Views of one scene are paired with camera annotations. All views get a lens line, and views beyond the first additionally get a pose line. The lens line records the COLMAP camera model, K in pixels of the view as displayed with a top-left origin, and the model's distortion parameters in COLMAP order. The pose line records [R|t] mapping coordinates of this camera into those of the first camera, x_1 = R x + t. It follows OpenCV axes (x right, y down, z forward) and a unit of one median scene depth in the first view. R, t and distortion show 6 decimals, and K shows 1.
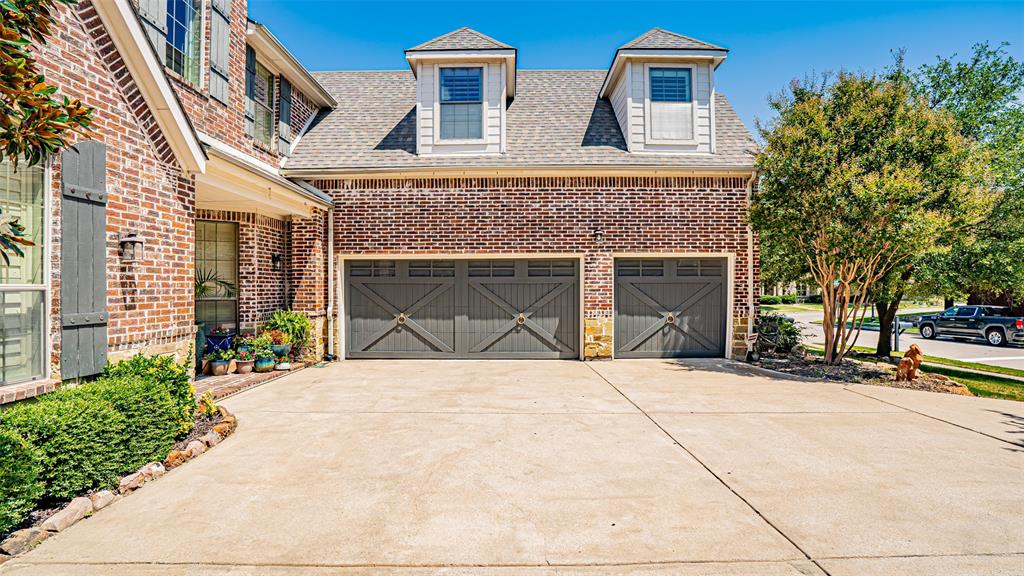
lens RADIAL K [[482.4, 0, 512.0], [0, 482.4, 288.0], [0, 0, 1]] dist [-0.060083, 0.001042]
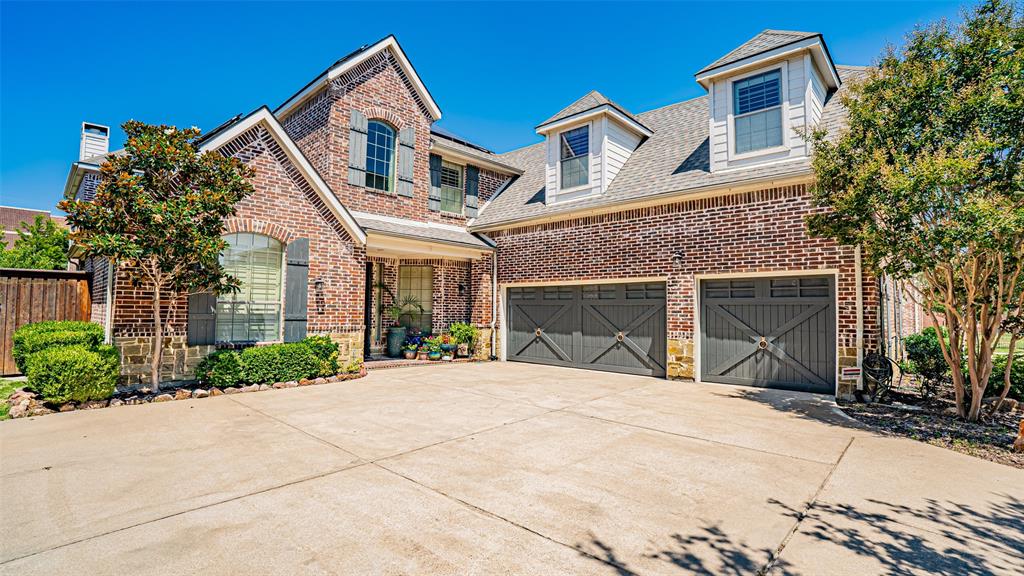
lens RADIAL K [[482.4, 0, 512.0], [0, 482.4, 288.0], [0, 0, 1]] dist [-0.060083, 0.001042]
pose [[0.724044, -0.021328, -0.689424, 0.625602], [-0.015658, 0.998756, -0.047342, 0.007747], [0.689576, 0.045072, 0.722810, 0.013255]]
